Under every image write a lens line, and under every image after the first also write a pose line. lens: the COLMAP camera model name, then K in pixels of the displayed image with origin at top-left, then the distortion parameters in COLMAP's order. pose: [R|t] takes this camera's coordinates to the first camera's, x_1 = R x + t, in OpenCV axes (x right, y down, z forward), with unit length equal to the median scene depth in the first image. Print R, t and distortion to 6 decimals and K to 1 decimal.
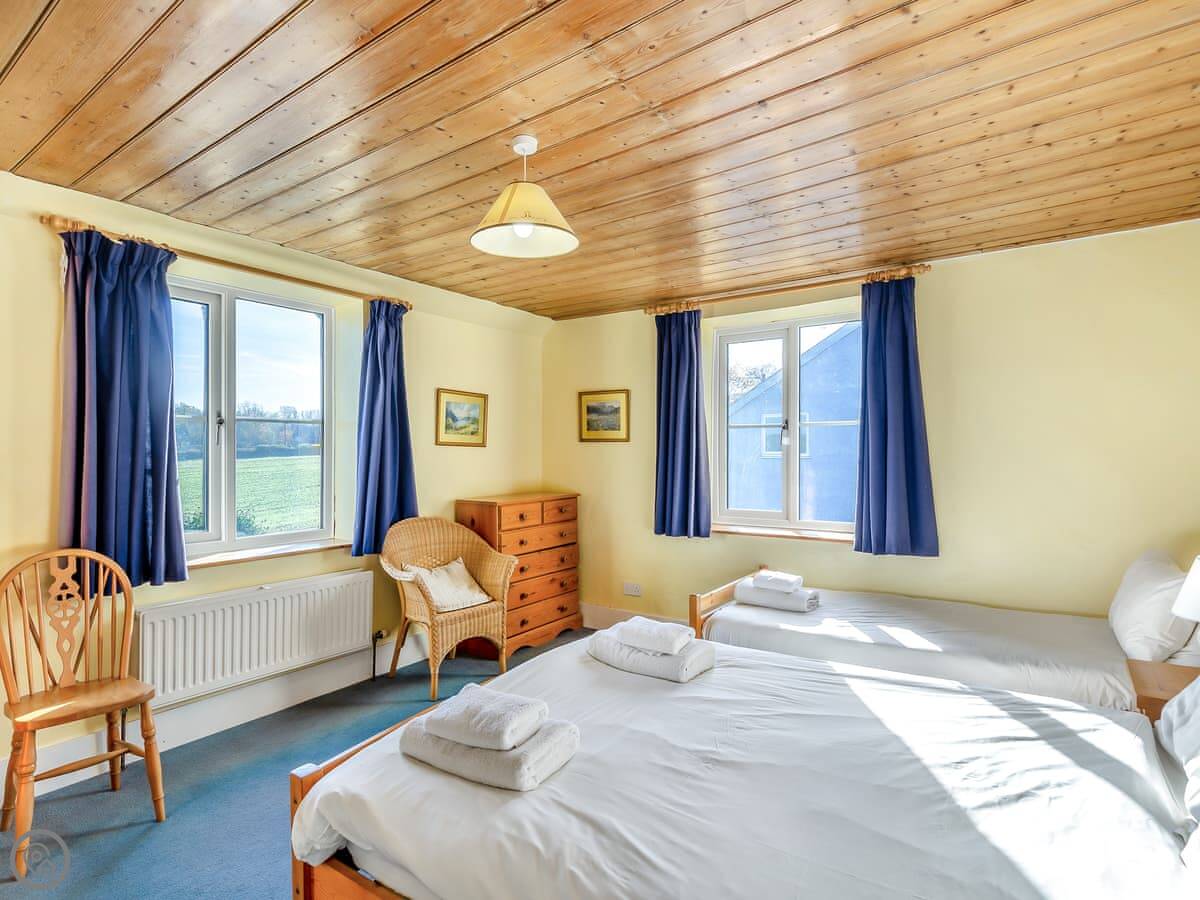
lens RADIAL K [[576.4, 0, 600.0], [0, 576.4, 450.0], [0, 0, 1]] dist [0.003048, 0.000145]
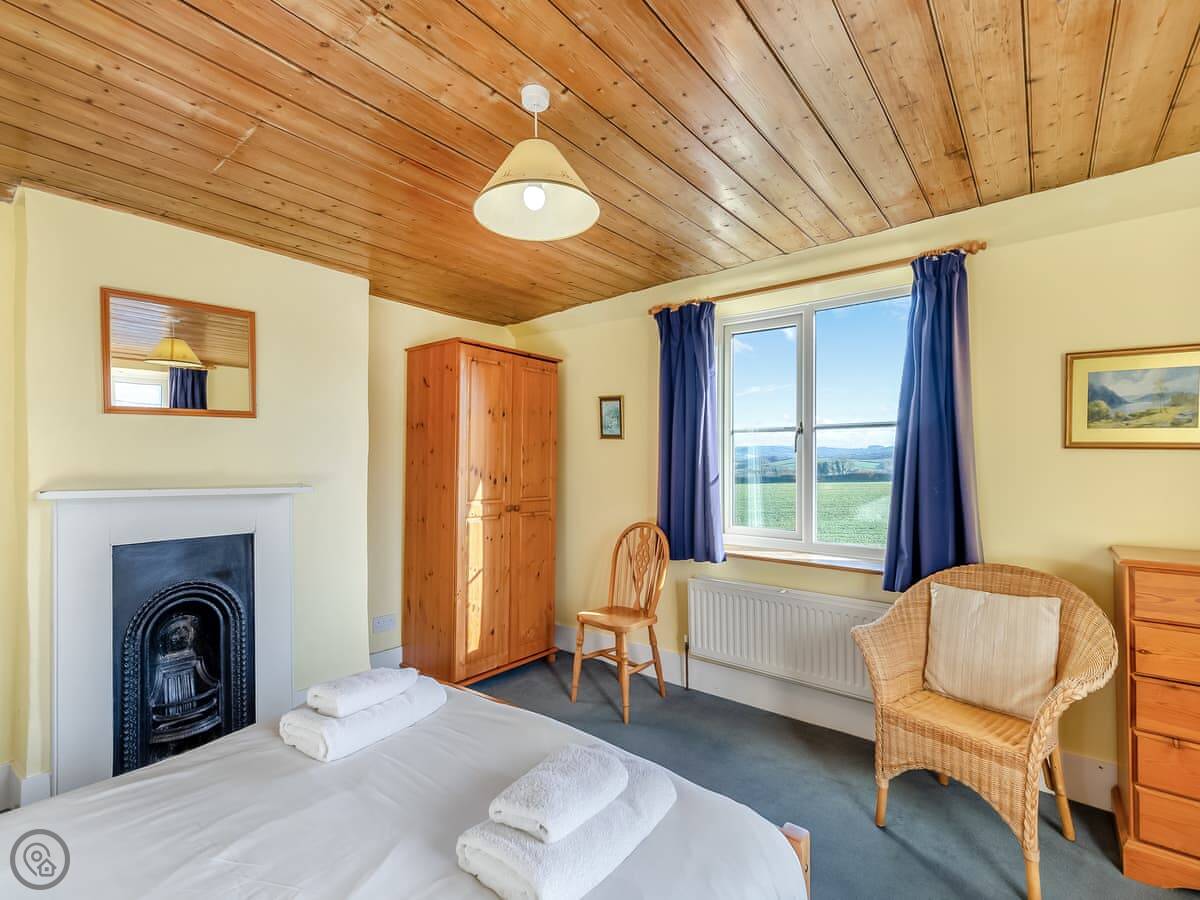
lens RADIAL K [[559.5, 0, 604.3], [0, 559.5, 458.4], [0, 0, 1]] dist [-0.000050, -0.000117]
pose [[-0.046454, -0.001565, -0.998919, 0.358536], [0.003997, 0.999990, -0.001752, 0.001360], [0.998912, -0.004074, -0.046448, 0.603087]]
